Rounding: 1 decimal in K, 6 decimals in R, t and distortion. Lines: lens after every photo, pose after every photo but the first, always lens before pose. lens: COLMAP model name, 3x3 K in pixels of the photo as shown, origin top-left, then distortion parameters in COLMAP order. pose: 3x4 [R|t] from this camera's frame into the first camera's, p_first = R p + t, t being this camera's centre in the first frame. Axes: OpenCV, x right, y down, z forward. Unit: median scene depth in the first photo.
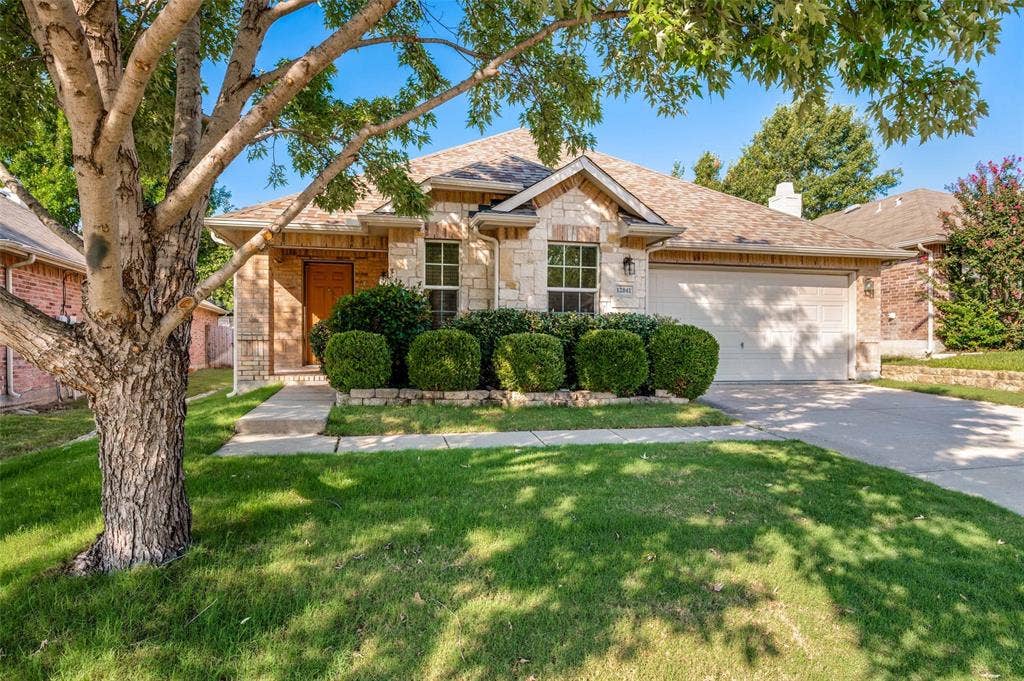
lens RADIAL K [[413.3, 0, 513.2], [0, 413.3, 332.7], [0, 0, 1]] dist [0.001433, 0.000092]
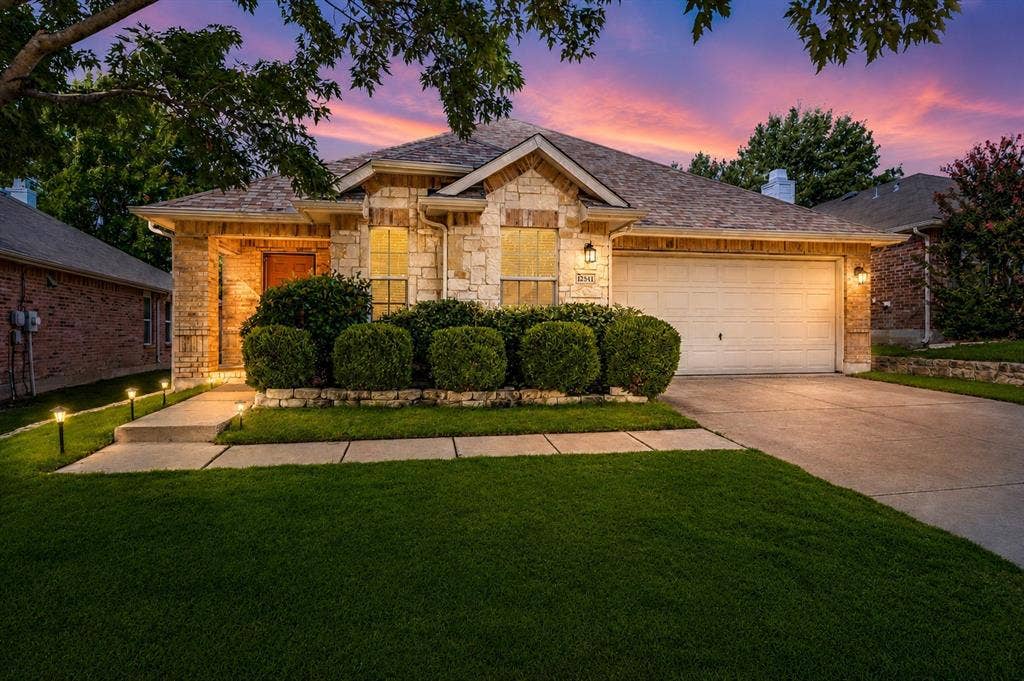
lens RADIAL K [[401.2, 0, 510.4], [0, 401.2, 323.6], [0, 0, 1]] dist [0.000112, 0.000098]
pose [[0.999679, -0.007860, -0.024098, 0.127359], [0.007840, 0.999969, -0.000926, -0.002563], [0.024105, 0.000736, 0.999709, 0.097641]]
